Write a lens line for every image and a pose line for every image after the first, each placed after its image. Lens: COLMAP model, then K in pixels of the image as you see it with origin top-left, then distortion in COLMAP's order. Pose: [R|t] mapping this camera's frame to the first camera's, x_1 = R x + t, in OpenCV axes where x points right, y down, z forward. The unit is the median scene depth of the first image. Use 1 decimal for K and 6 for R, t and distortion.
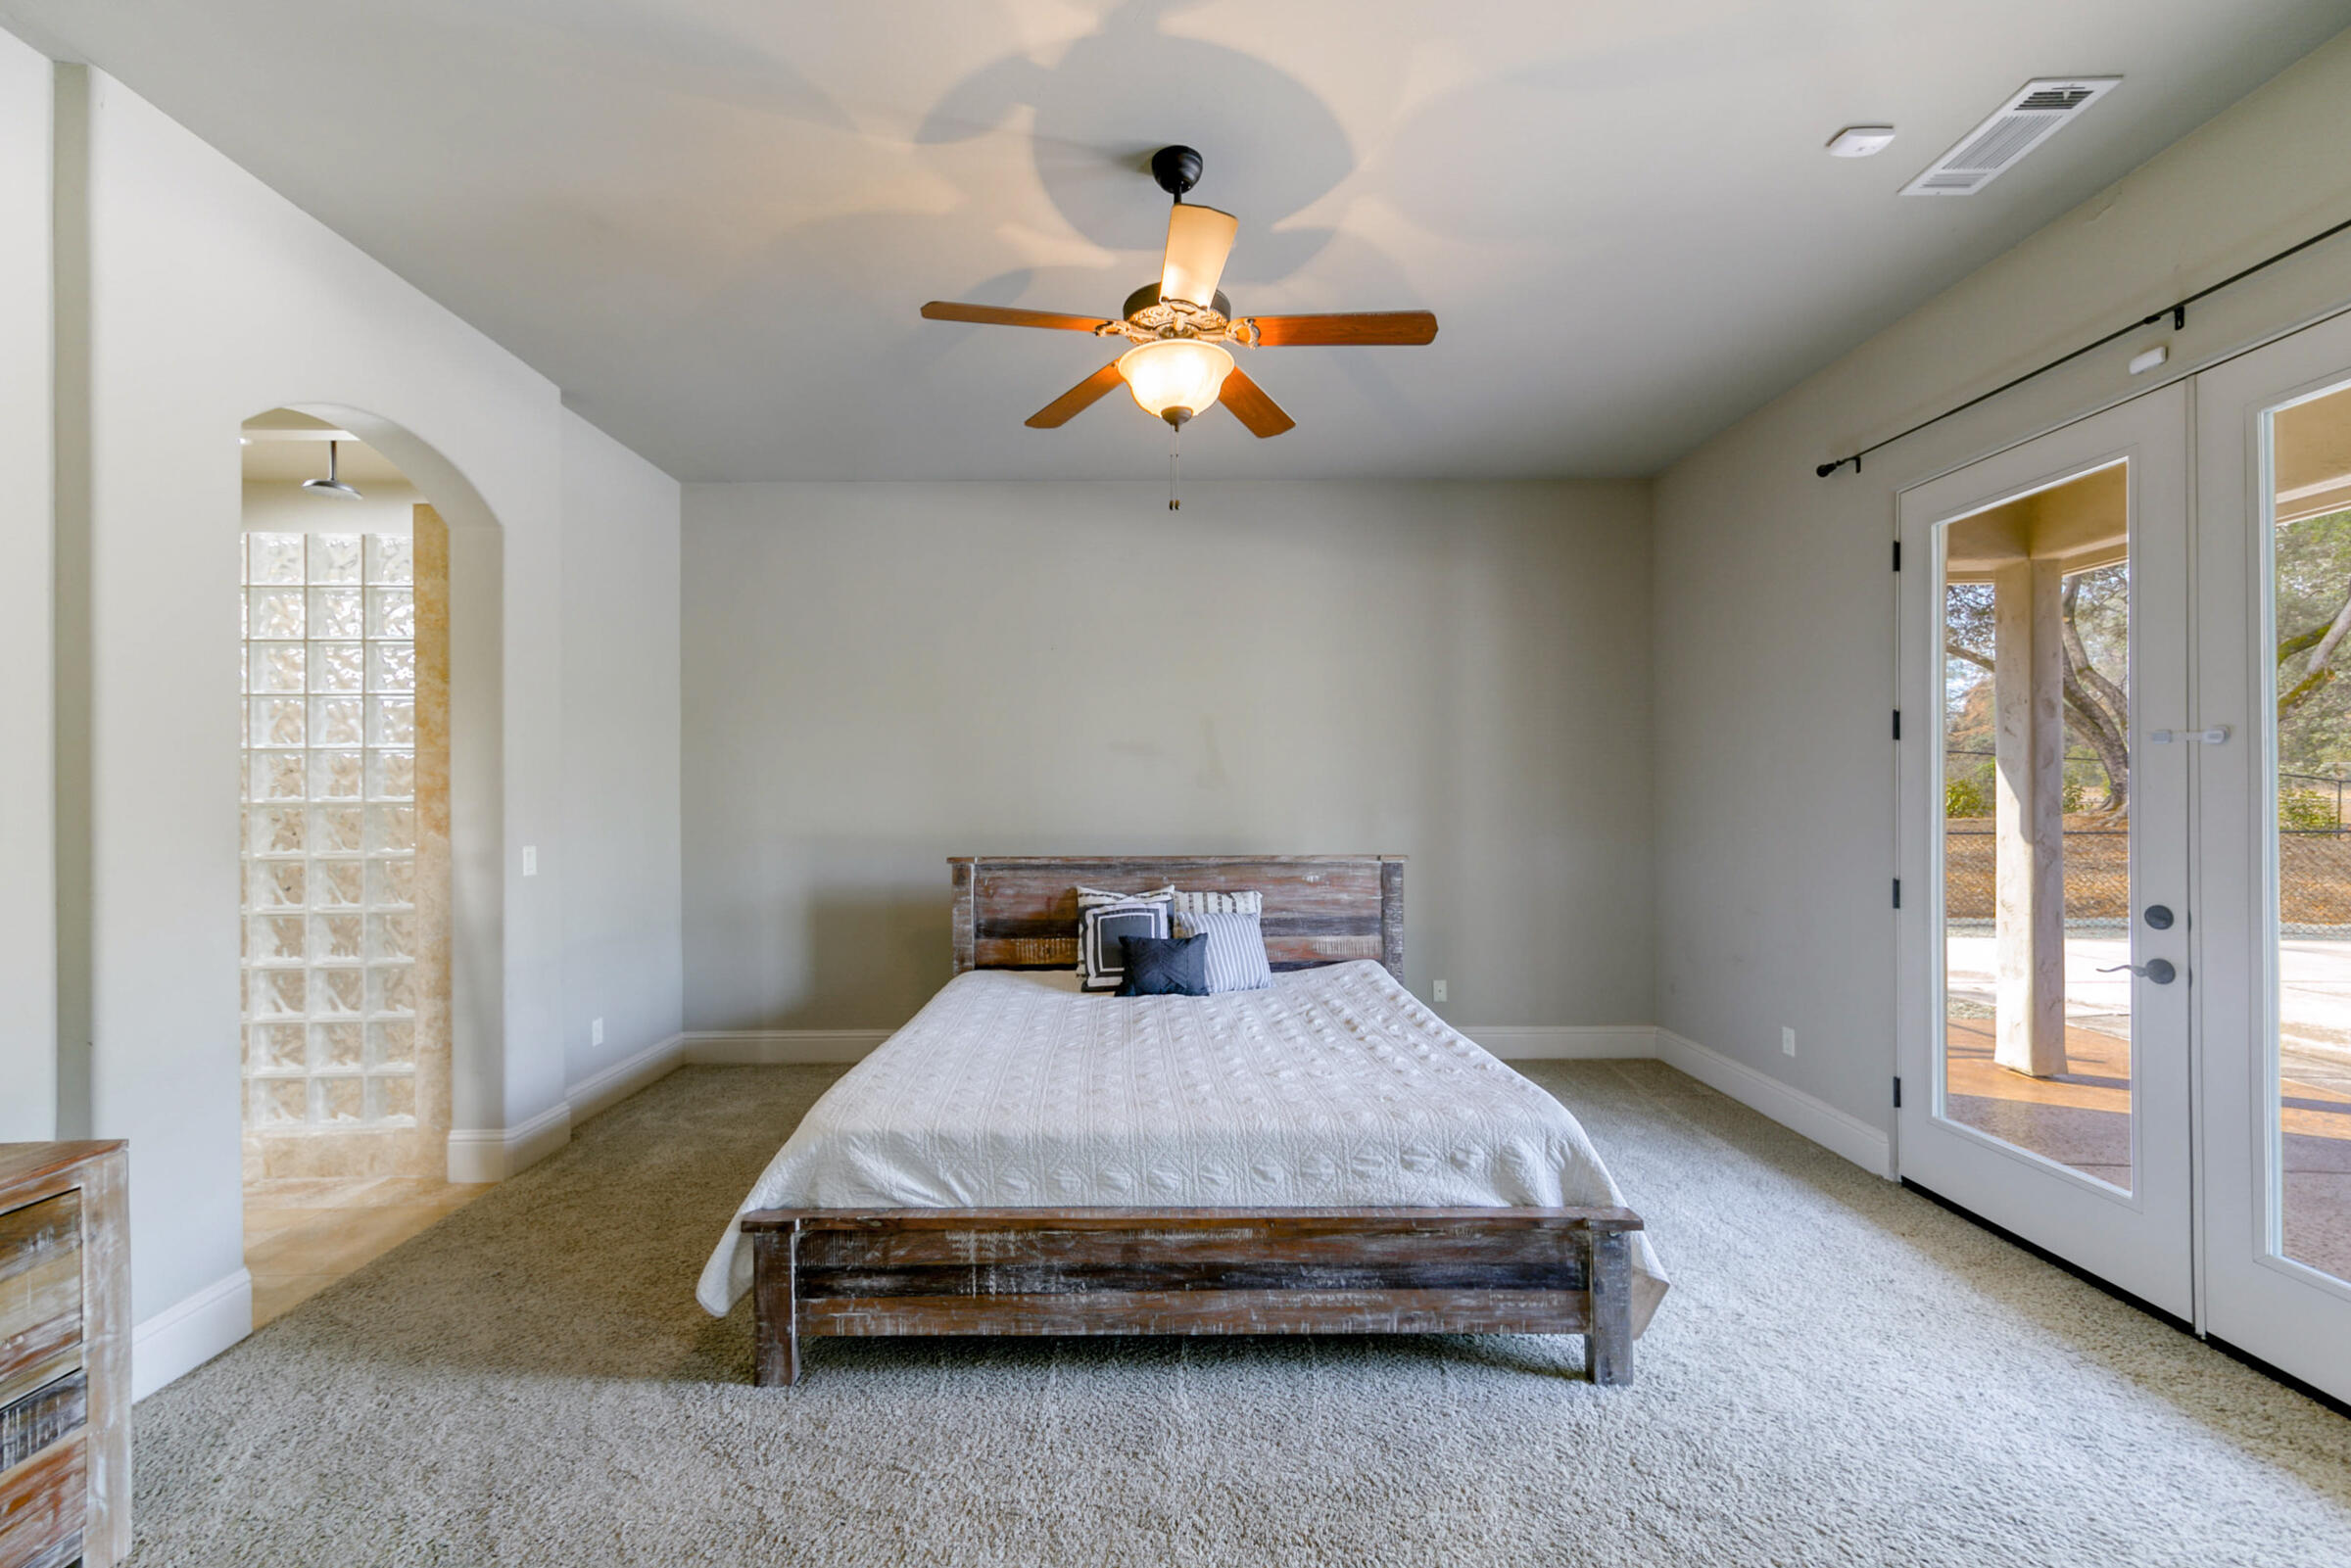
lens RADIAL K [[932.6, 0, 1159.1], [0, 932.6, 789.3], [0, 0, 1]] dist [0.003379, 0.000635]
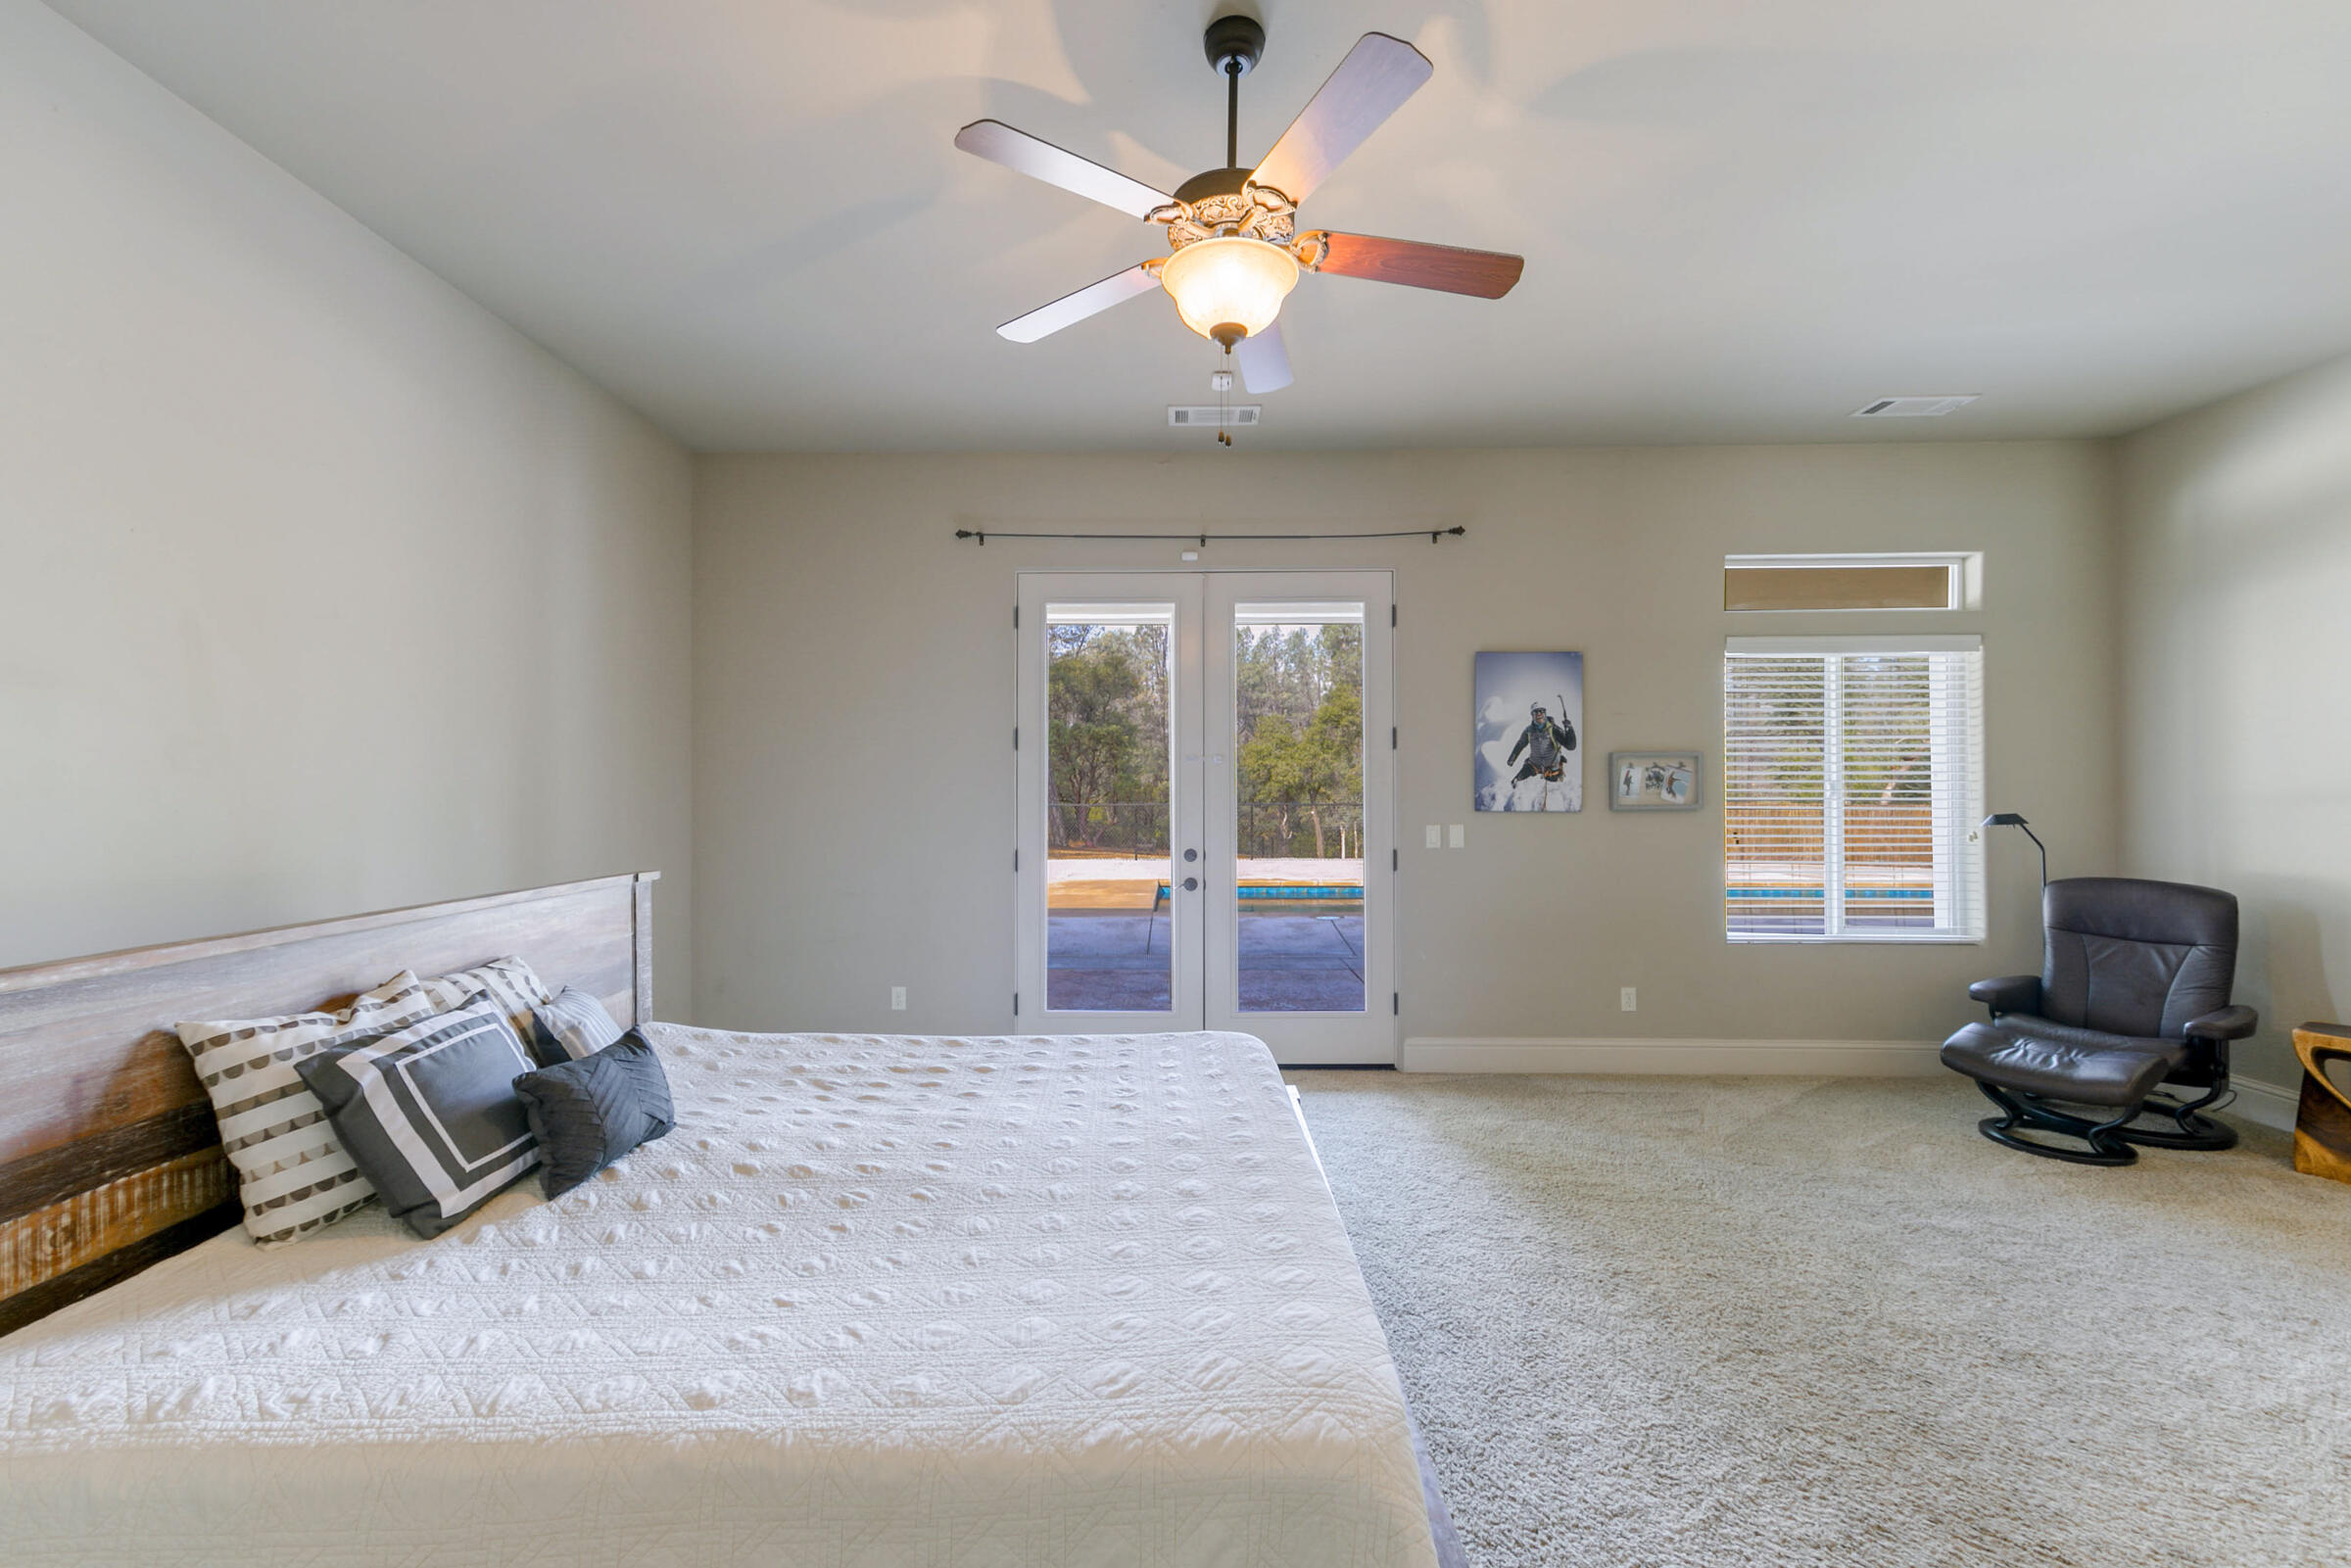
lens RADIAL K [[932.6, 0, 1163.6], [0, 932.6, 783.9], [0, 0, 1]] dist [0.003379, 0.000635]
pose [[0.024837, 0.010664, 0.999635, -0.751048], [-0.004039, 0.999936, -0.010566, 0.013459], [-0.999683, -0.003776, 0.024878, 0.954112]]
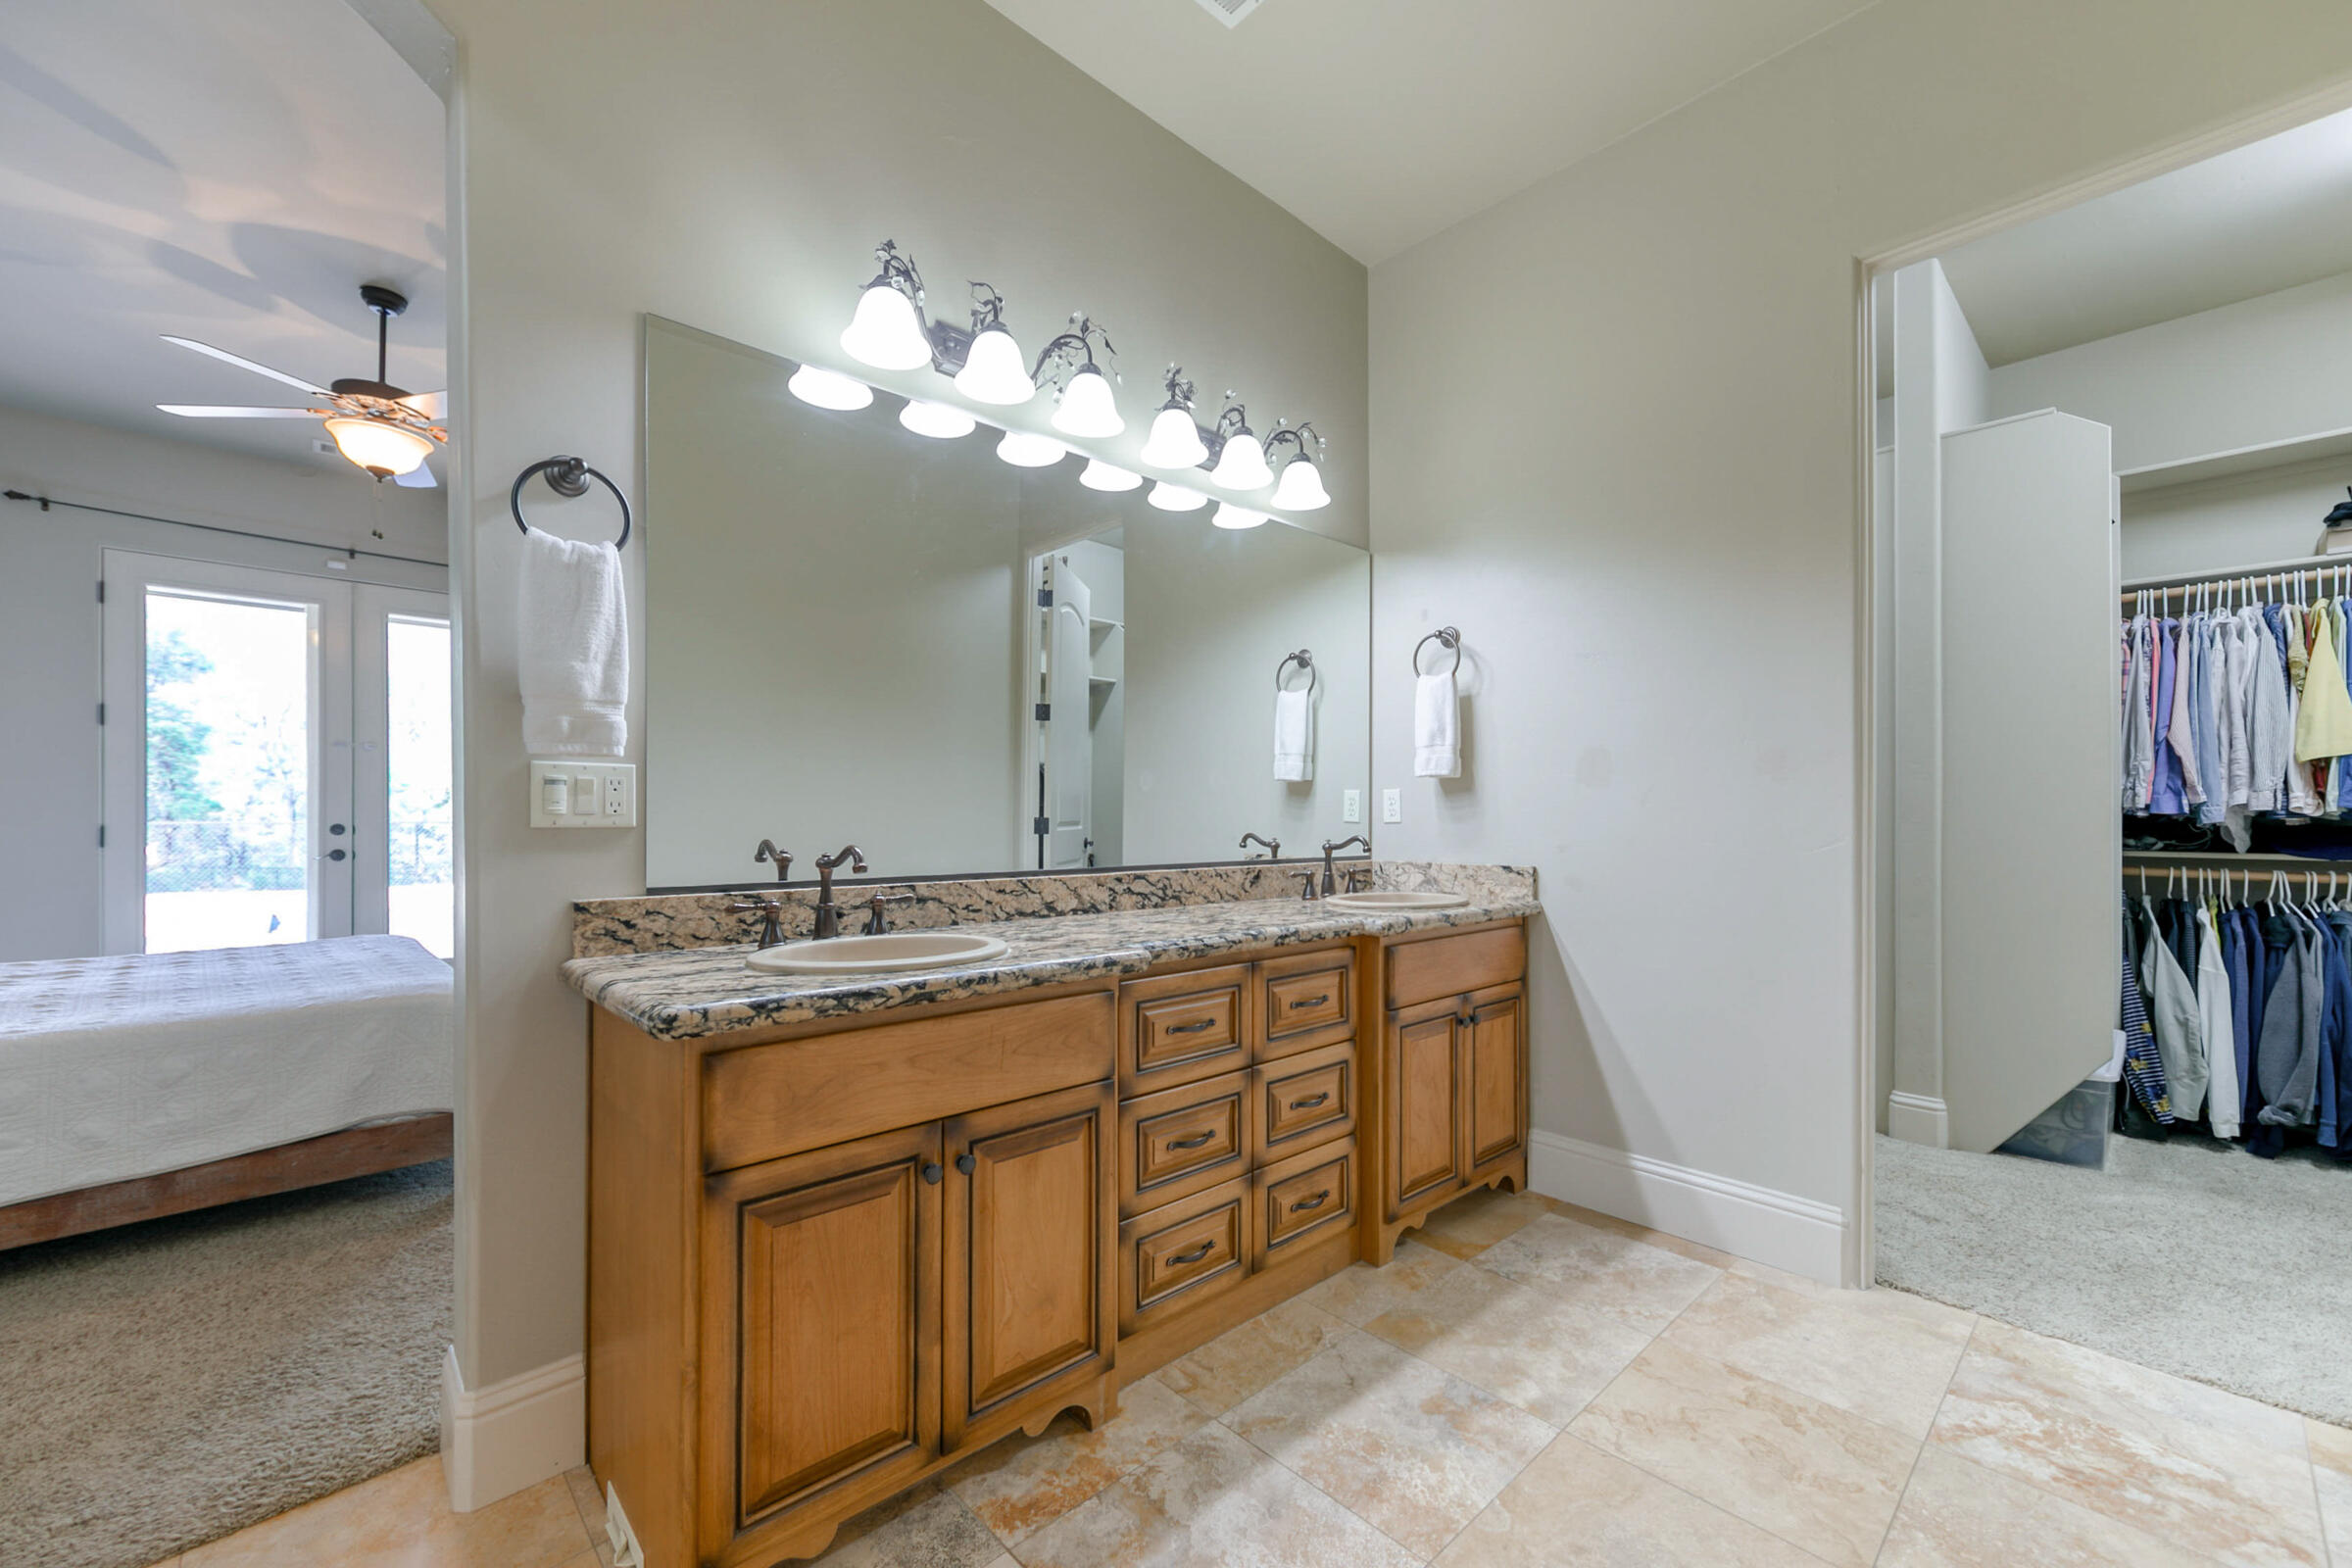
lens RADIAL K [[933.0, 0, 1177.4], [0, 933.0, 820.3], [0, 0, 1]] dist [0.003379, 0.000635]
pose [[-0.680556, 0.003031, 0.732690, -1.674737], [-0.001253, 0.999985, -0.005300, 0.117845], [-0.732695, -0.004525, -0.680542, 0.992501]]
